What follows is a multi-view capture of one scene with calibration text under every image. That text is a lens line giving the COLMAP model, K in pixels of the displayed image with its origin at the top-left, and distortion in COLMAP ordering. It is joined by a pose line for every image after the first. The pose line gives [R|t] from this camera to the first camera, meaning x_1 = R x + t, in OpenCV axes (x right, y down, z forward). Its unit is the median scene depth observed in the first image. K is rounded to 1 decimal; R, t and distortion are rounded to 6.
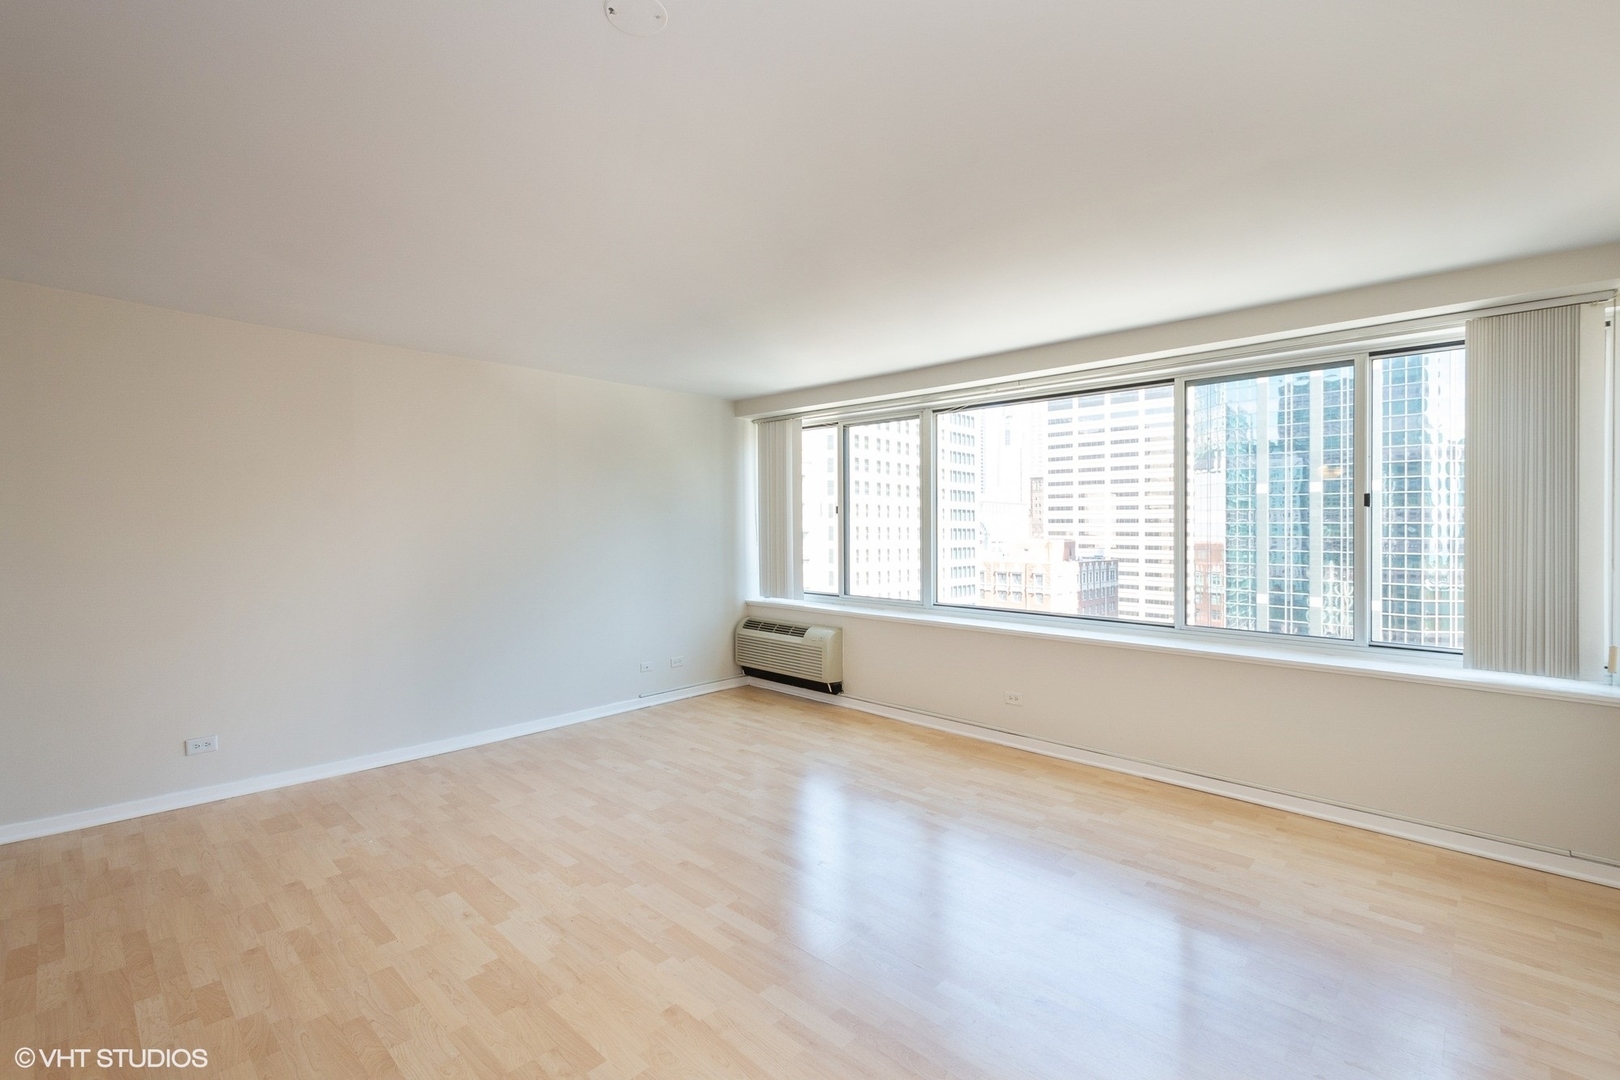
lens RADIAL K [[714.5, 0, 805.6], [0, 714.5, 542.8], [0, 0, 1]] dist [0.008276, -0.000455]
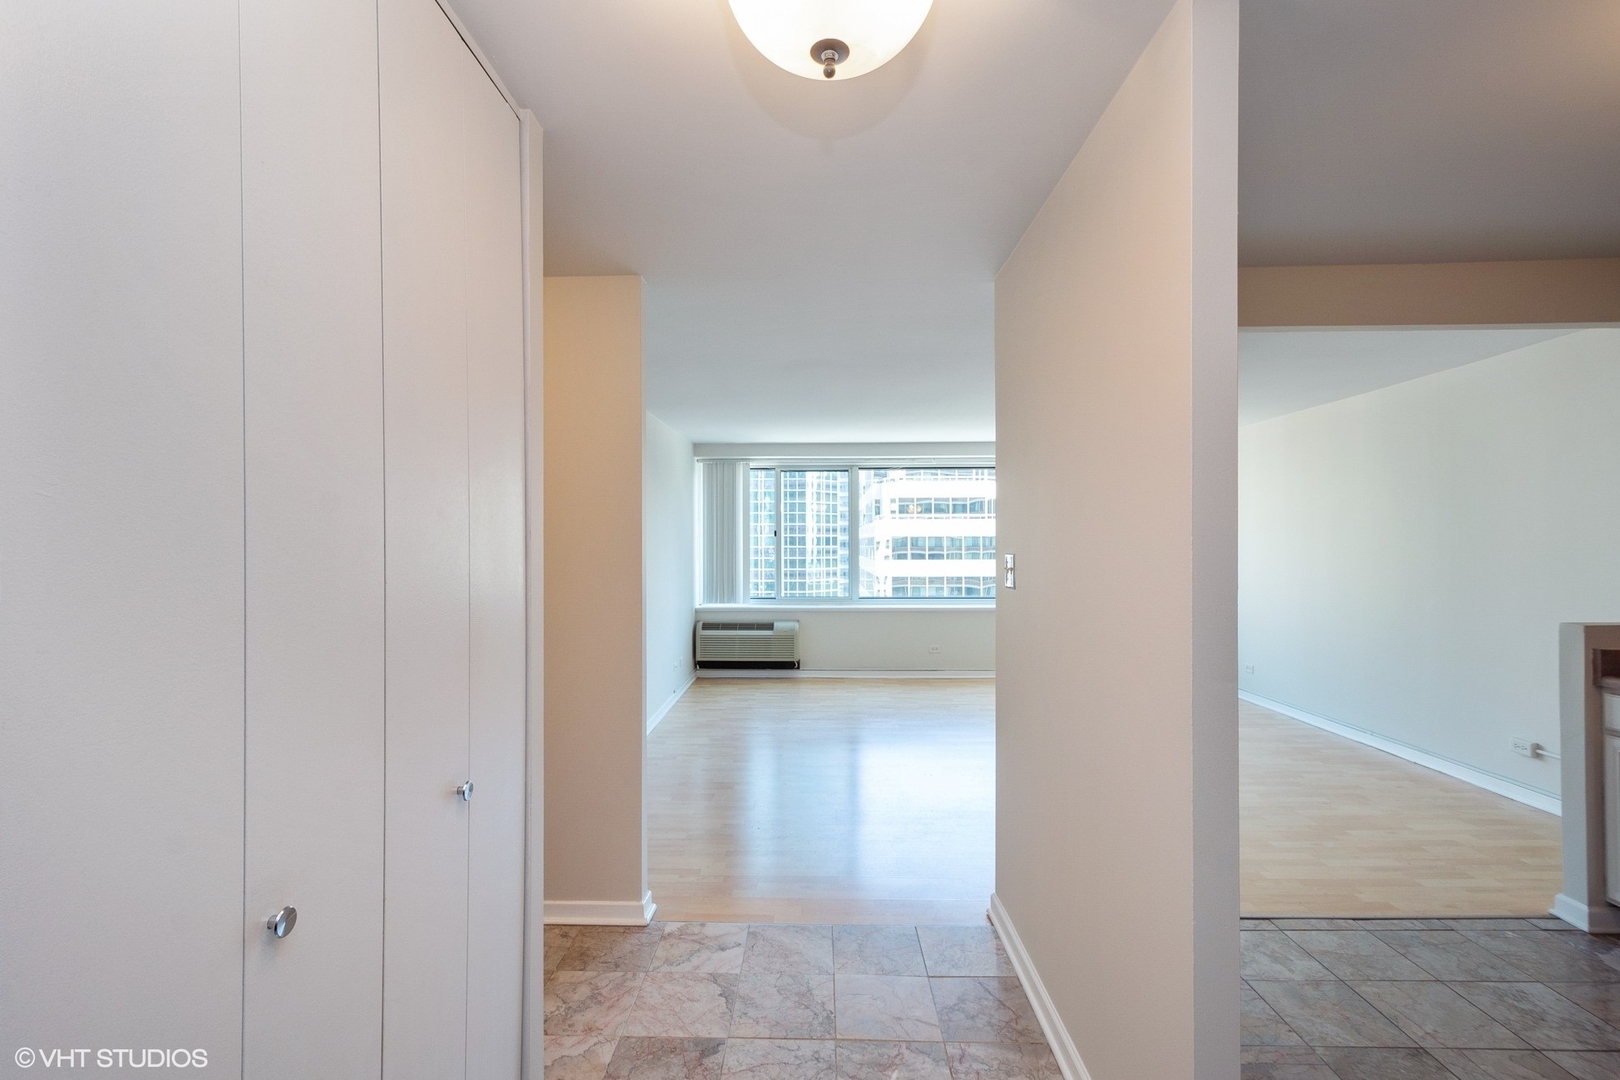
lens RADIAL K [[714.5, 0, 805.6], [0, 714.5, 542.8], [0, 0, 1]] dist [0.008276, -0.000455]
pose [[0.740513, -0.008973, 0.671982, -1.050274], [0.020439, 0.999749, -0.009173, -0.019190], [-0.671731, 0.020527, 0.740511, -0.027509]]
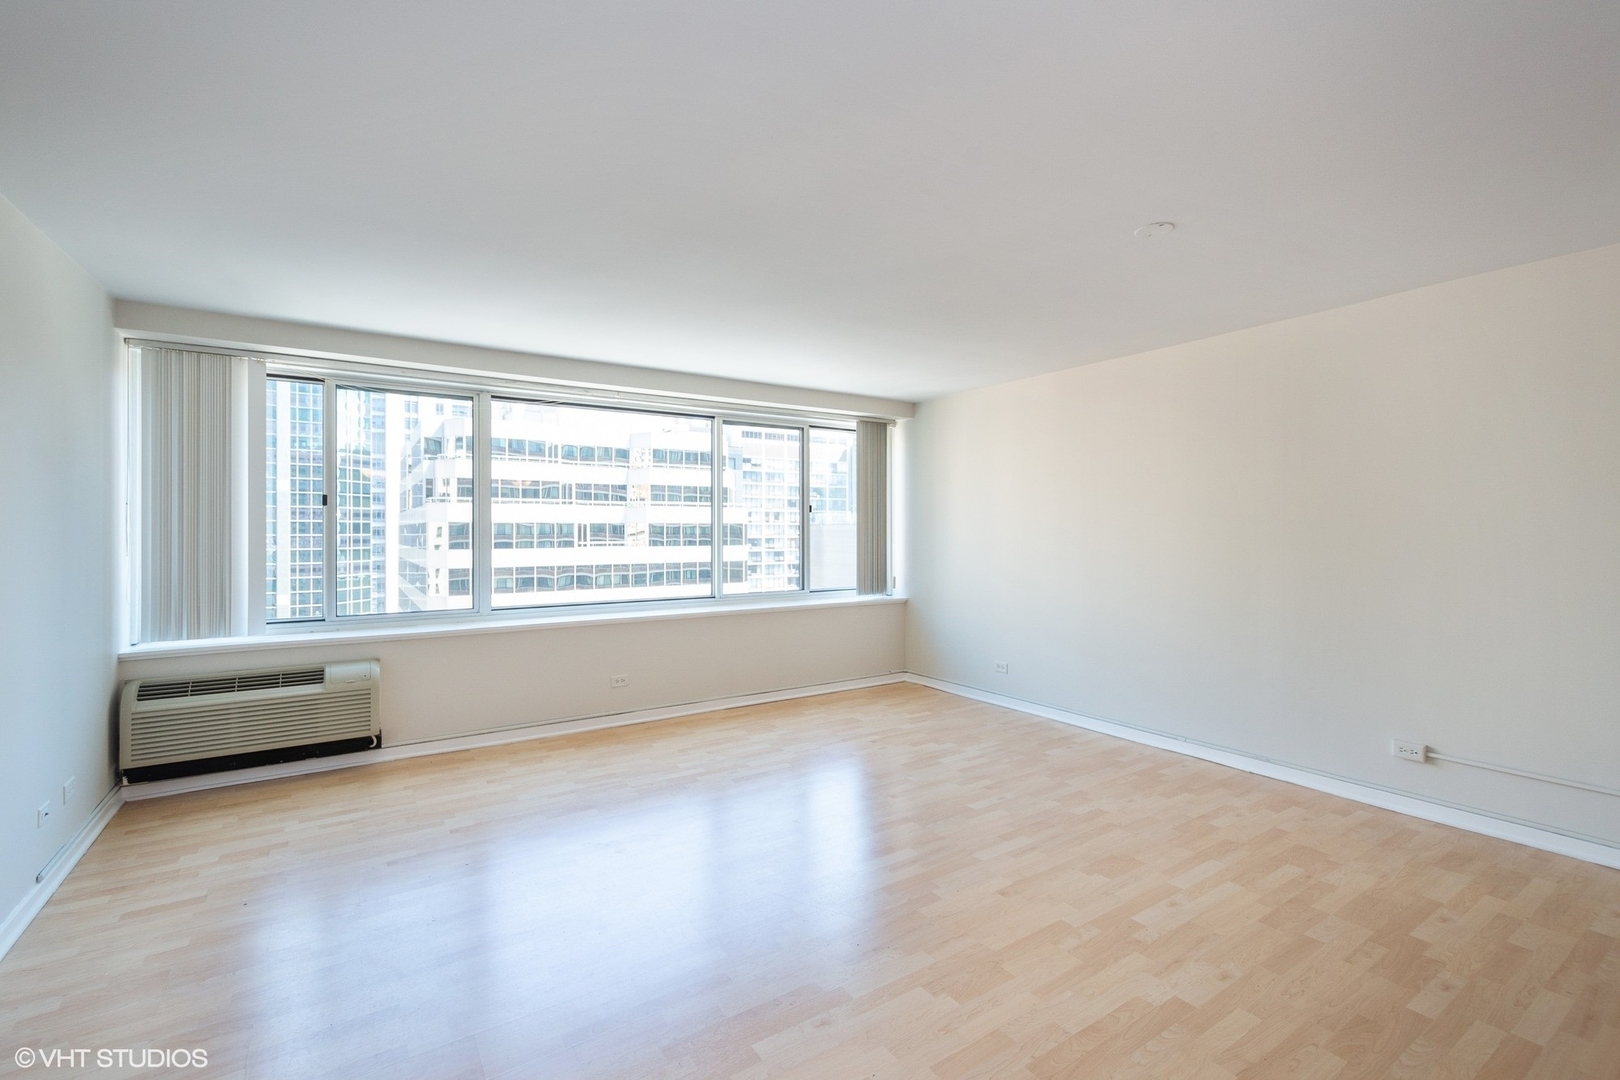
lens RADIAL K [[705.8, 0, 804.4], [0, 705.8, 529.5], [0, 0, 1]] dist [0.008630, -0.000572]
pose [[0.232625, -0.006332, 0.972546, -0.698510], [0.021051, 0.999777, 0.001474, -0.009322], [-0.972339, 0.020130, 0.232706, 0.476370]]
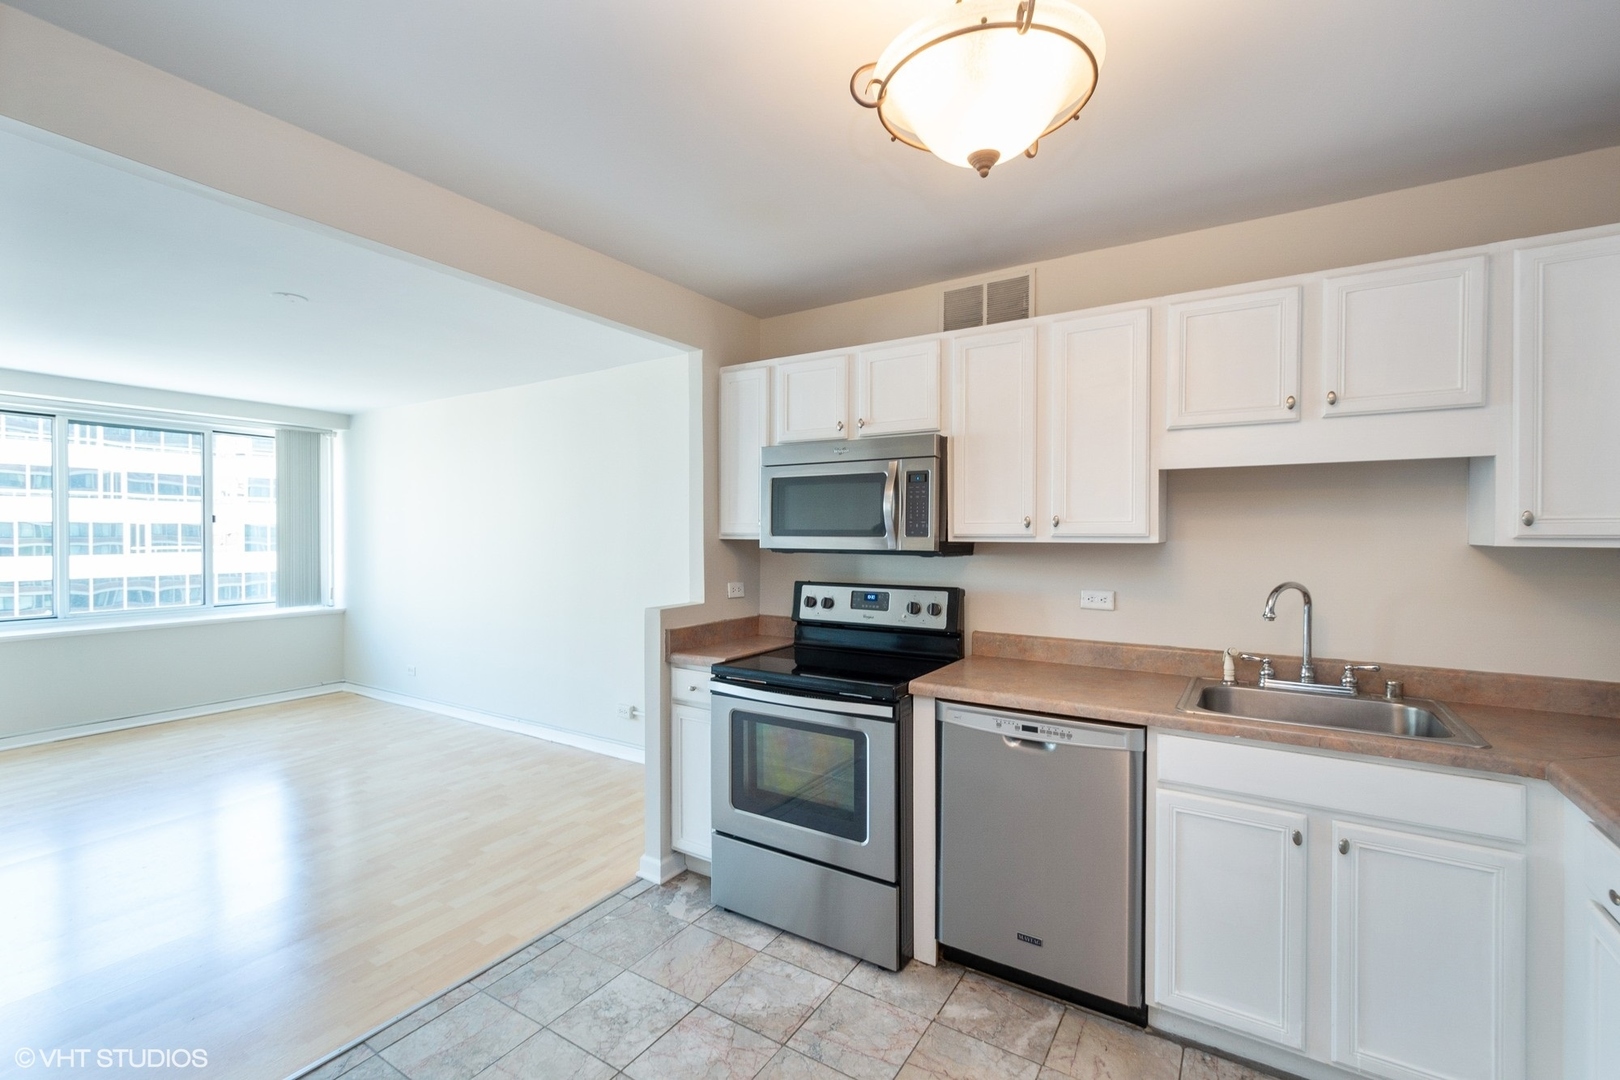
lens RADIAL K [[705.8, 0, 804.4], [0, 705.8, 529.5], [0, 0, 1]] dist [0.008630, -0.000572]
pose [[-0.185306, -0.003543, 0.982674, -0.842610], [0.015282, 0.999862, 0.006487, -0.018839], [-0.982562, 0.016219, -0.185226, -0.028076]]
